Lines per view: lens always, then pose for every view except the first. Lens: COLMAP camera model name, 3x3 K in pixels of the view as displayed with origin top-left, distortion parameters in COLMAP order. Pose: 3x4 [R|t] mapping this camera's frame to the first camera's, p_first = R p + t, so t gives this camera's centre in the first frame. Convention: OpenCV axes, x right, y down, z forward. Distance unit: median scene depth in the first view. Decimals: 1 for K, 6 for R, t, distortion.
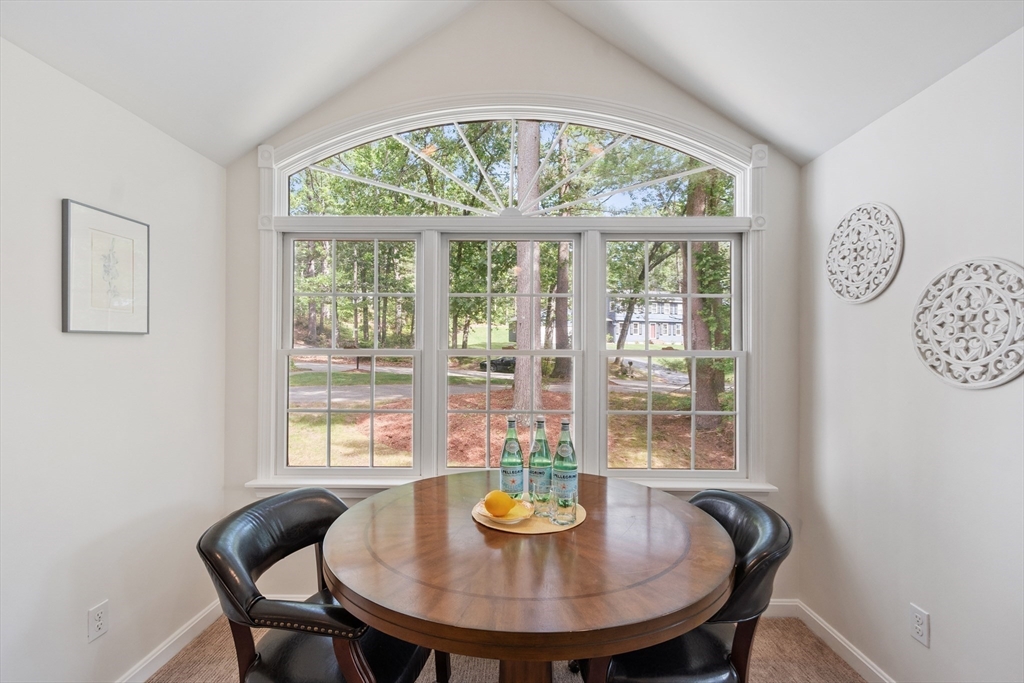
lens RADIAL K [[452.8, 0, 510.9], [0, 452.8, 349.3], [0, 0, 1]] dist [0.001635, 0.000106]
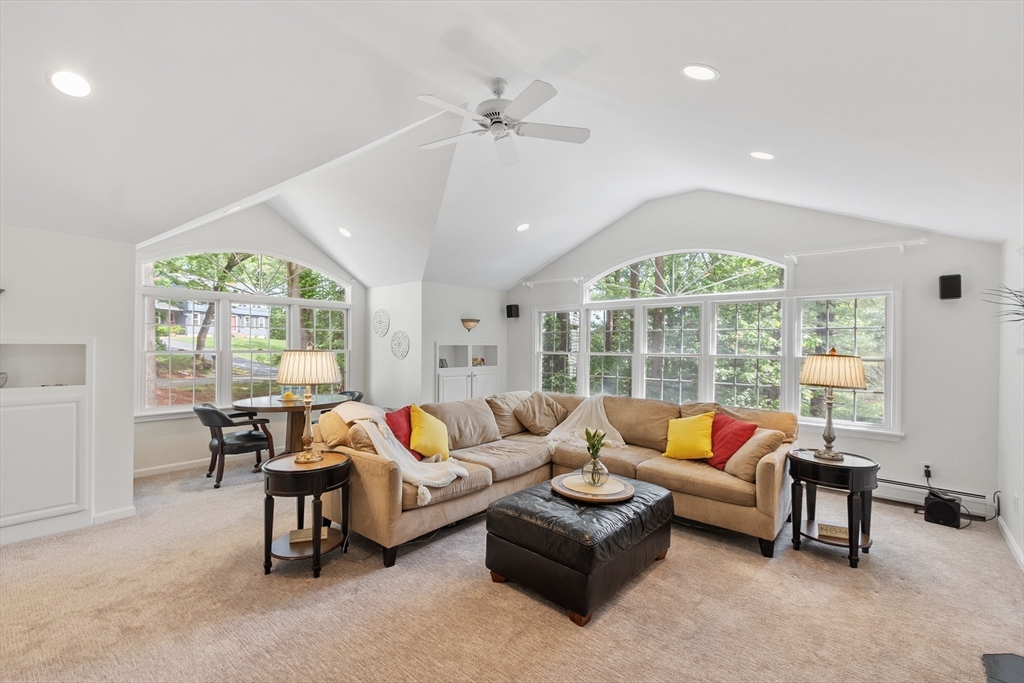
lens RADIAL K [[452.8, 0, 509.1], [0, 452.8, 341.6], [0, 0, 1]] dist [0.001635, 0.000106]
pose [[0.645824, 0.005670, 0.763465, -1.491194], [-0.004724, 0.999983, -0.003430, -0.067786], [-0.763472, -0.001391, 0.645840, -2.386650]]
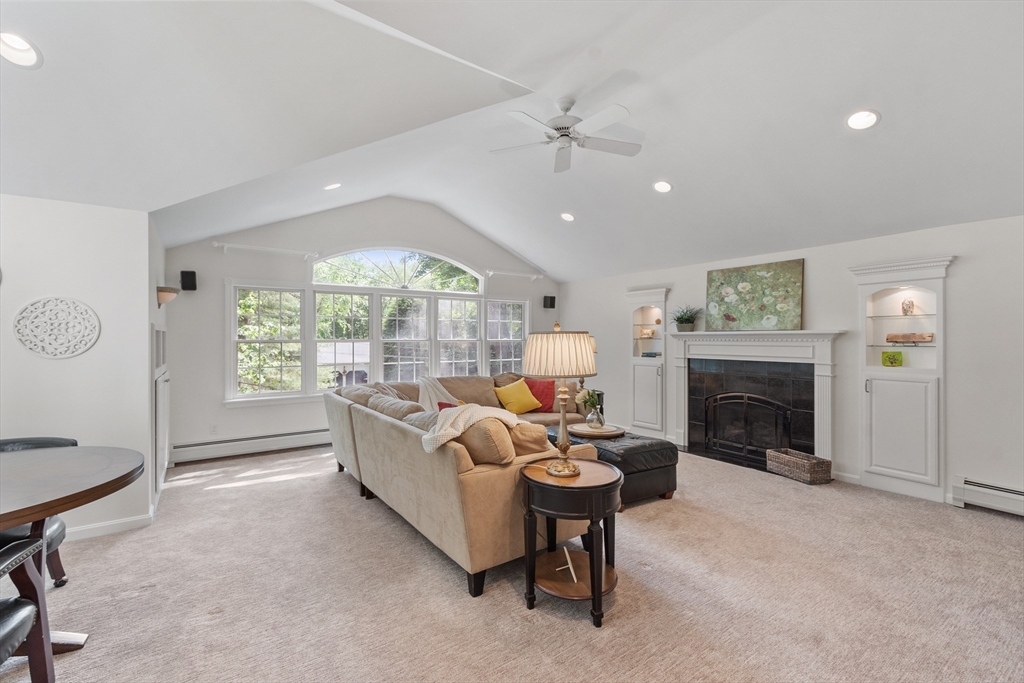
lens RADIAL K [[452.8, 0, 504.2], [0, 452.8, 338.4], [0, 0, 1]] dist [0.001635, 0.000106]
pose [[-0.576844, -0.006445, 0.816829, -1.693339], [-0.008061, 0.999965, 0.002197, -0.024725], [-0.816815, -0.005317, -0.576876, 0.477707]]
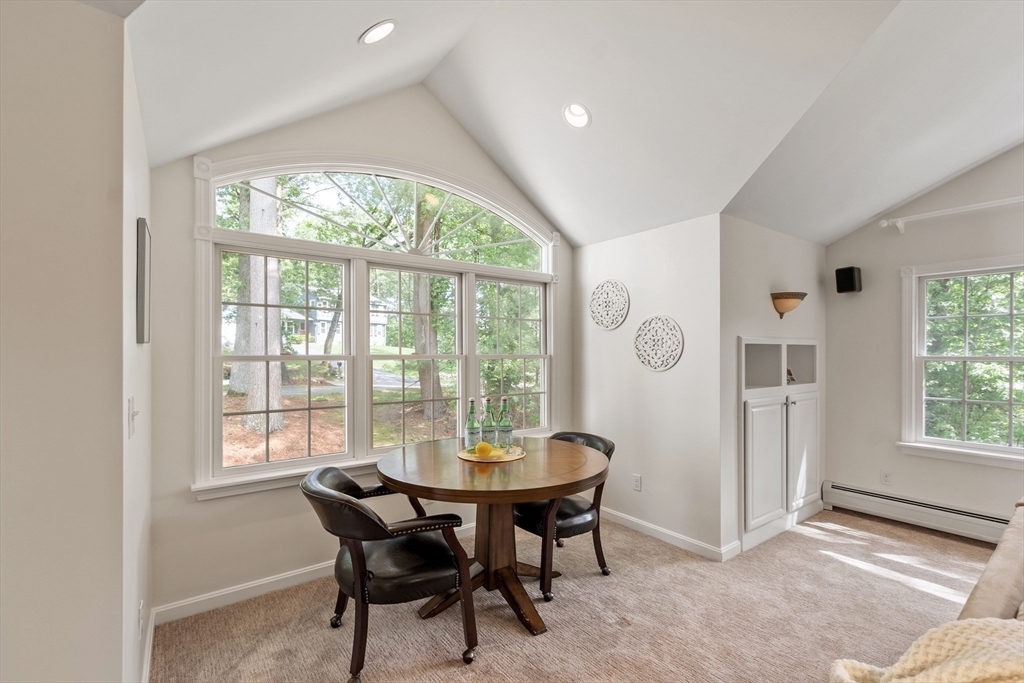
lens RADIAL K [[452.8, 0, 509.7], [0, 452.8, 349.1], [0, 0, 1]] dist [0.001635, 0.000106]
pose [[0.794616, -0.000256, 0.607112, -0.891754], [0.000886, 0.999999, -0.000739, -0.022450], [-0.607111, 0.001125, 0.794616, -0.341504]]
